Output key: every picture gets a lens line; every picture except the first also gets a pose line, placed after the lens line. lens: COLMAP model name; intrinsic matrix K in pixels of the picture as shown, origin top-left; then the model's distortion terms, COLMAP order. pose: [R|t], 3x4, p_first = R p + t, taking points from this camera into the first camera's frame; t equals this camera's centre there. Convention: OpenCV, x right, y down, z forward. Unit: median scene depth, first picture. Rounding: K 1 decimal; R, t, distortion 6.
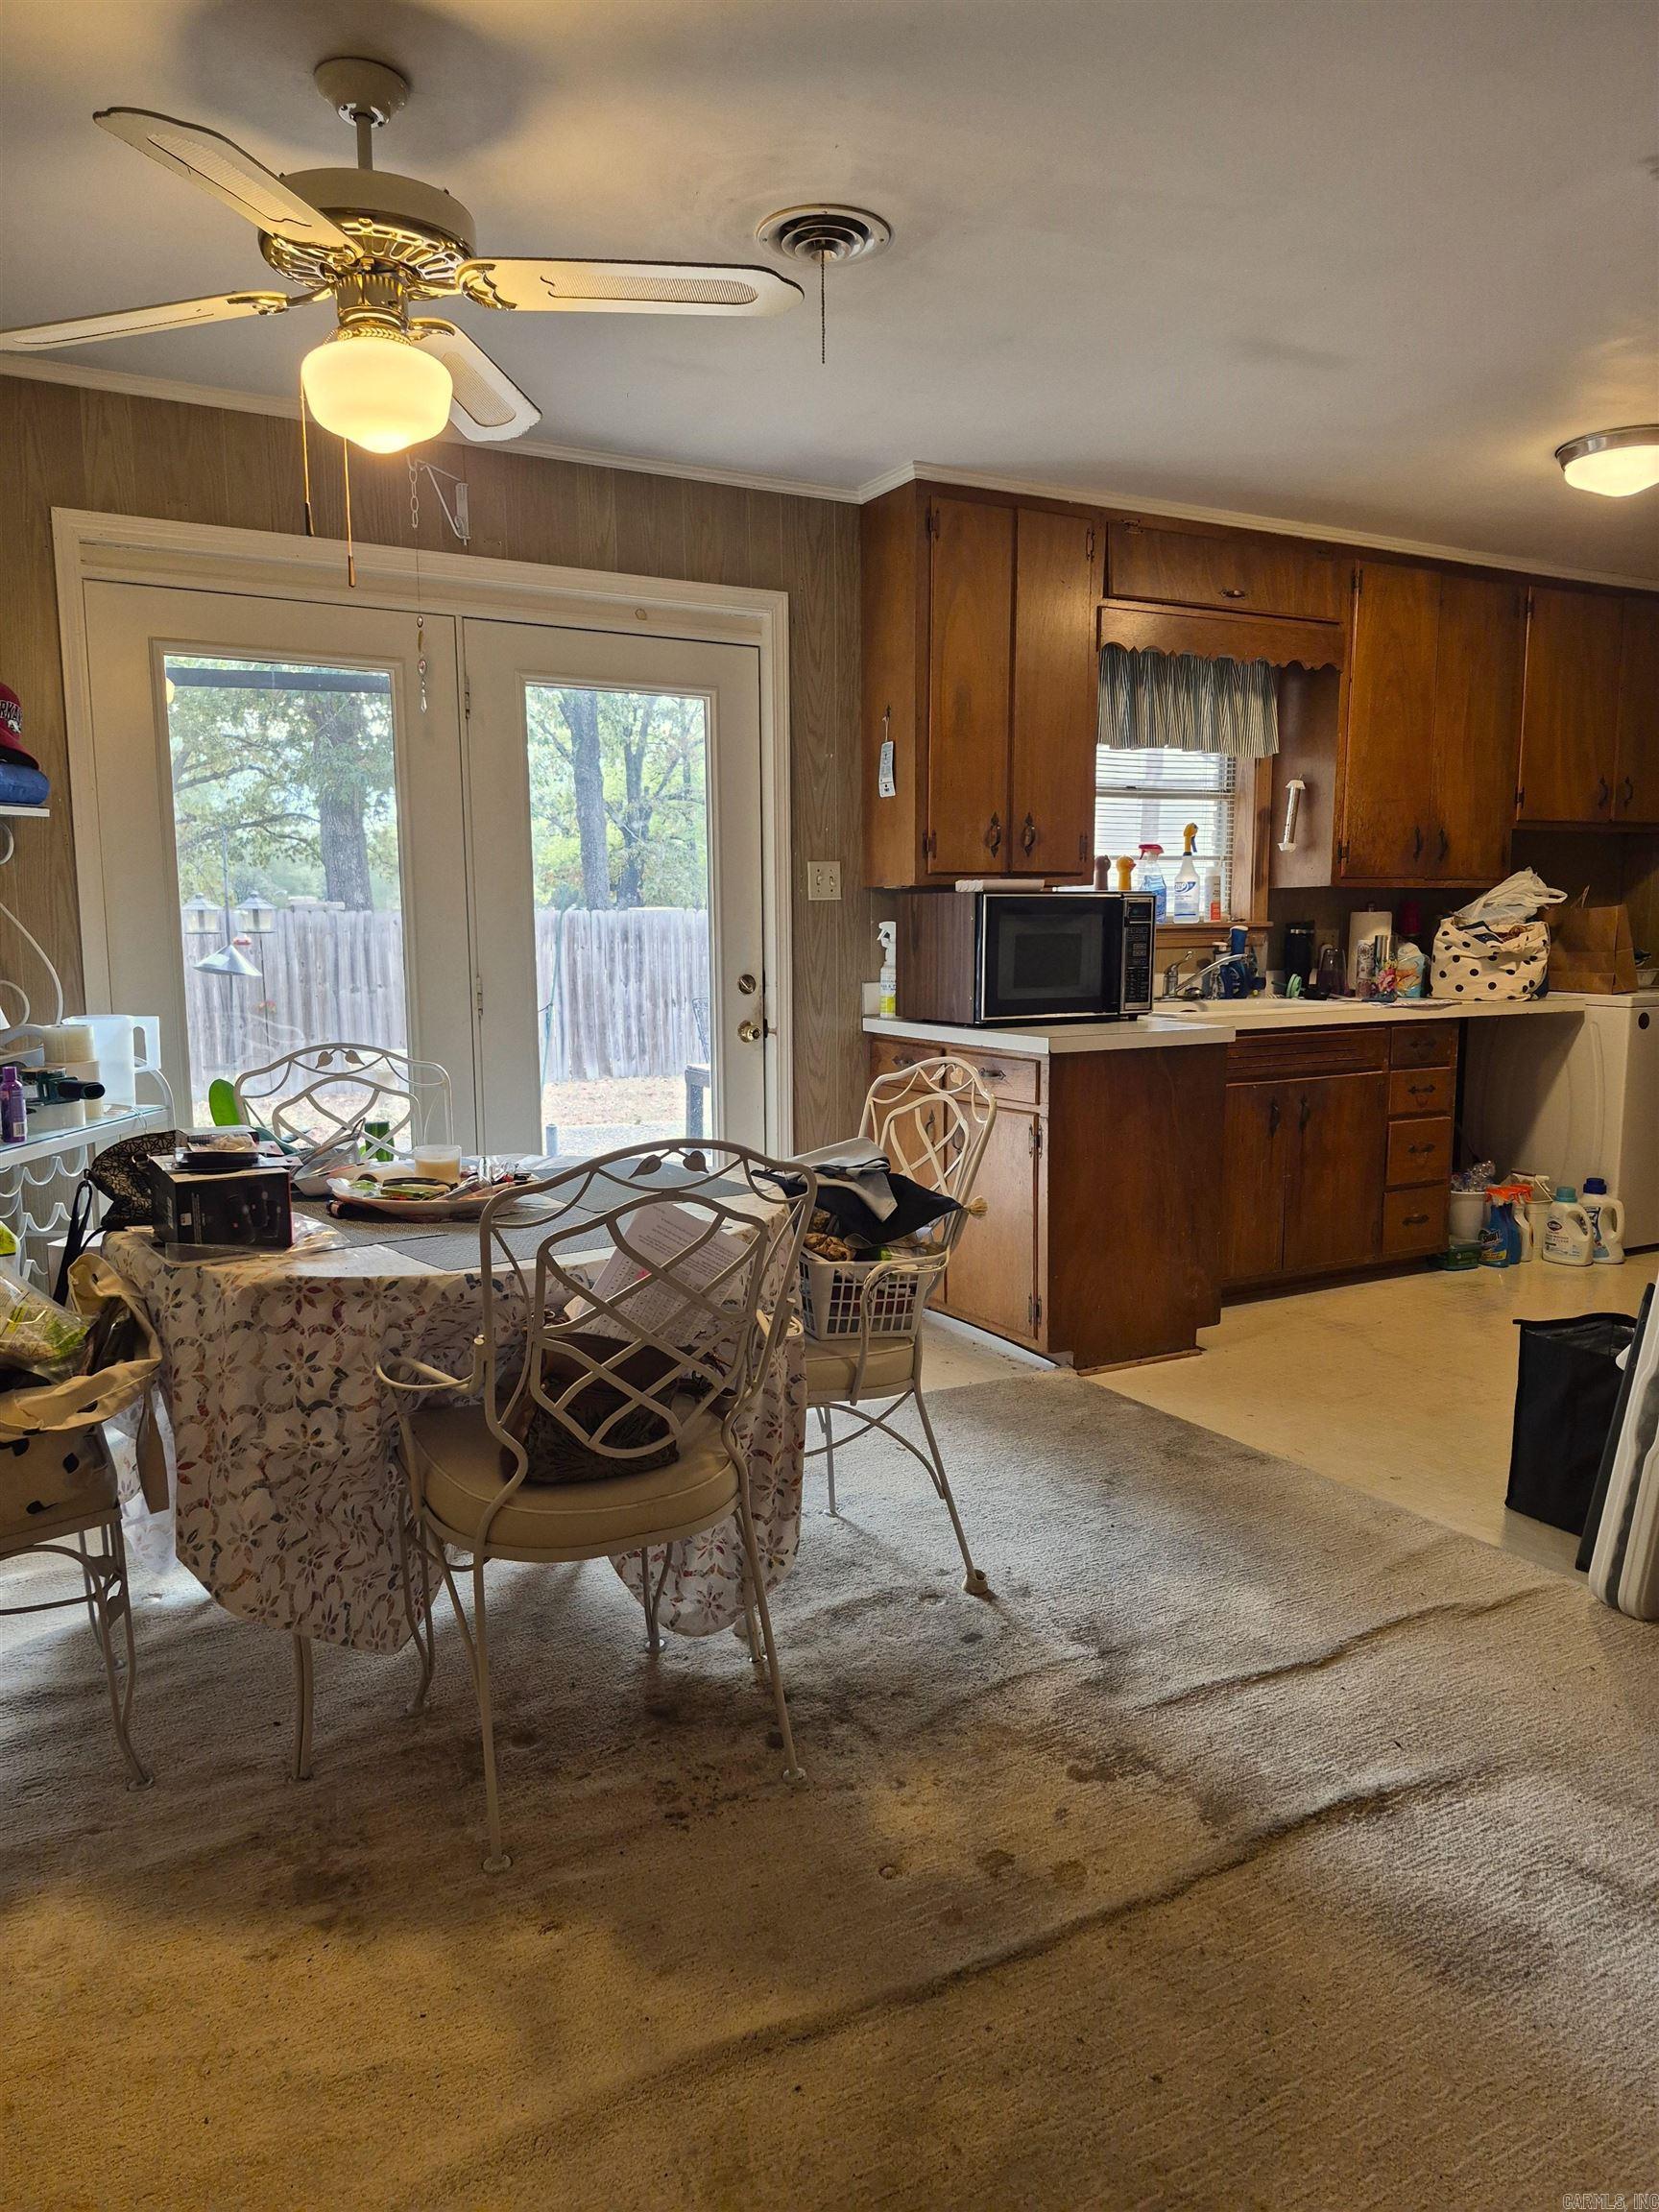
lens RADIAL K [[1478.5, 0, 831.0], [0, 1478.5, 1110.1], [0, 0, 1]] dist [0.008015, 0.000816]
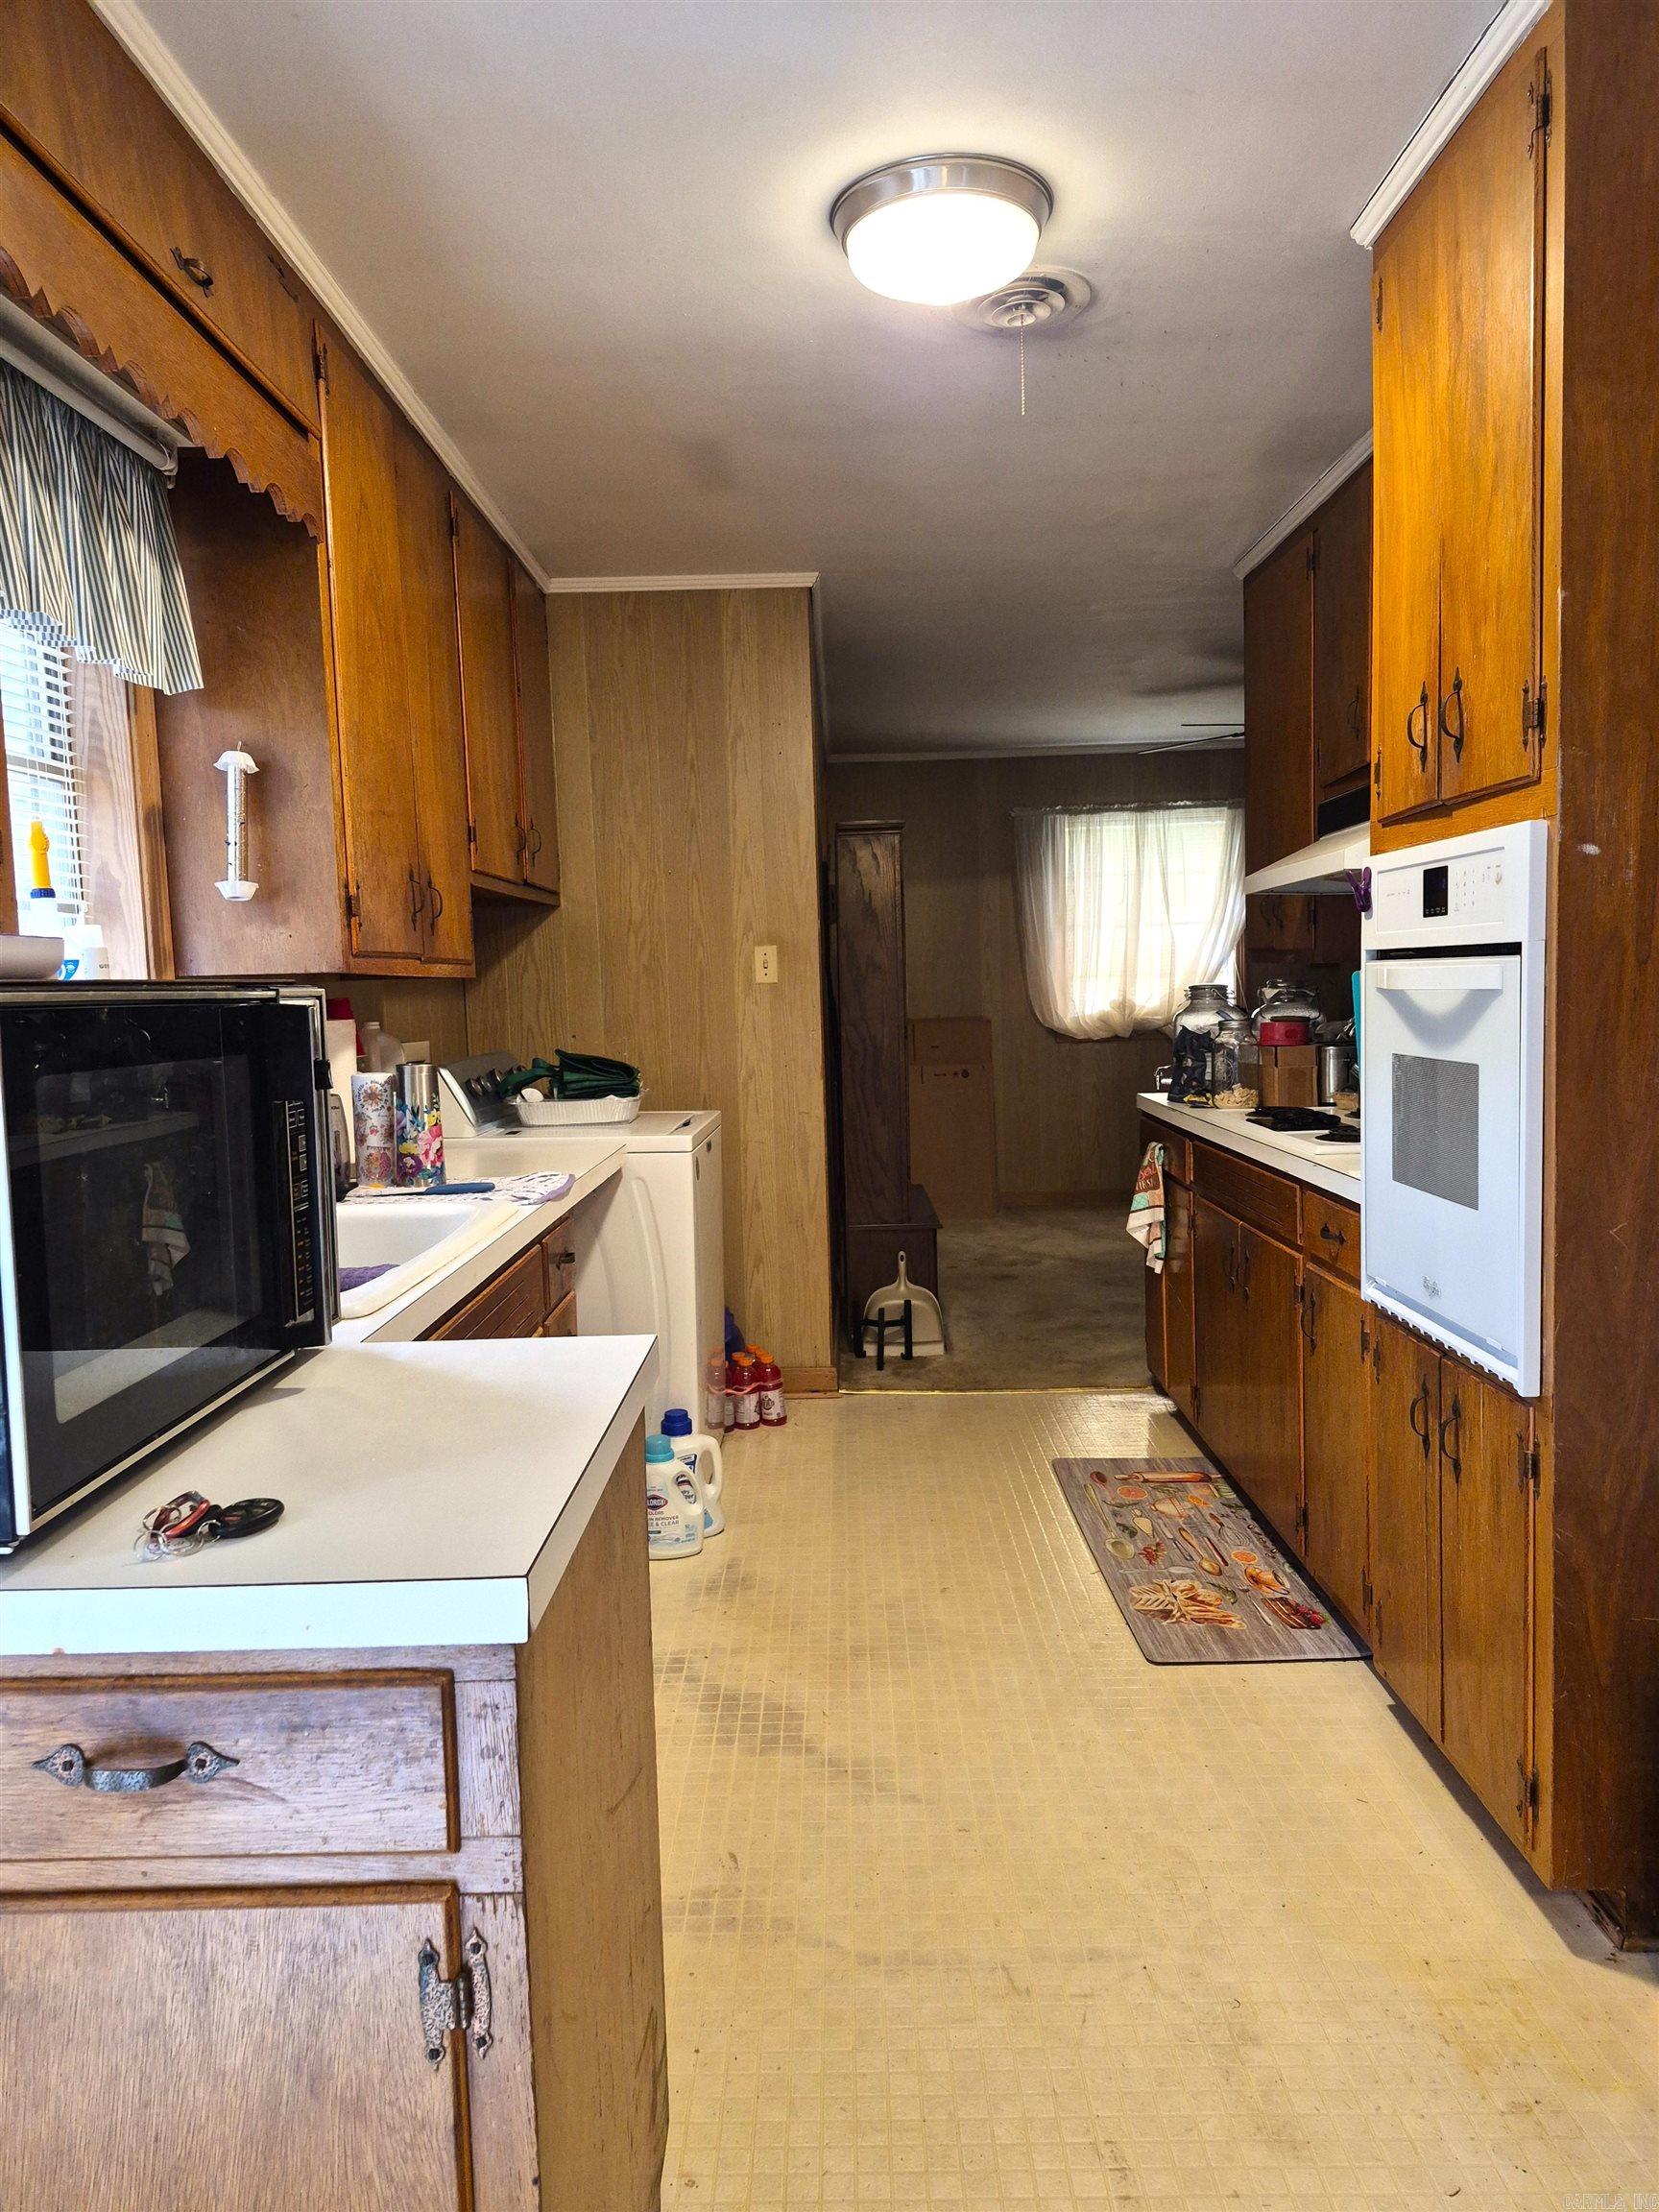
lens RADIAL K [[1478.5, 0, 832.6], [0, 1478.5, 1107.3], [0, 0, 1]] dist [0.008015, 0.000816]
pose [[0.466612, -0.076153, 0.881178, -0.026664], [0.135587, 0.990669, 0.013817, -0.089757], [-0.874008, 0.113029, 0.472583, 0.619710]]
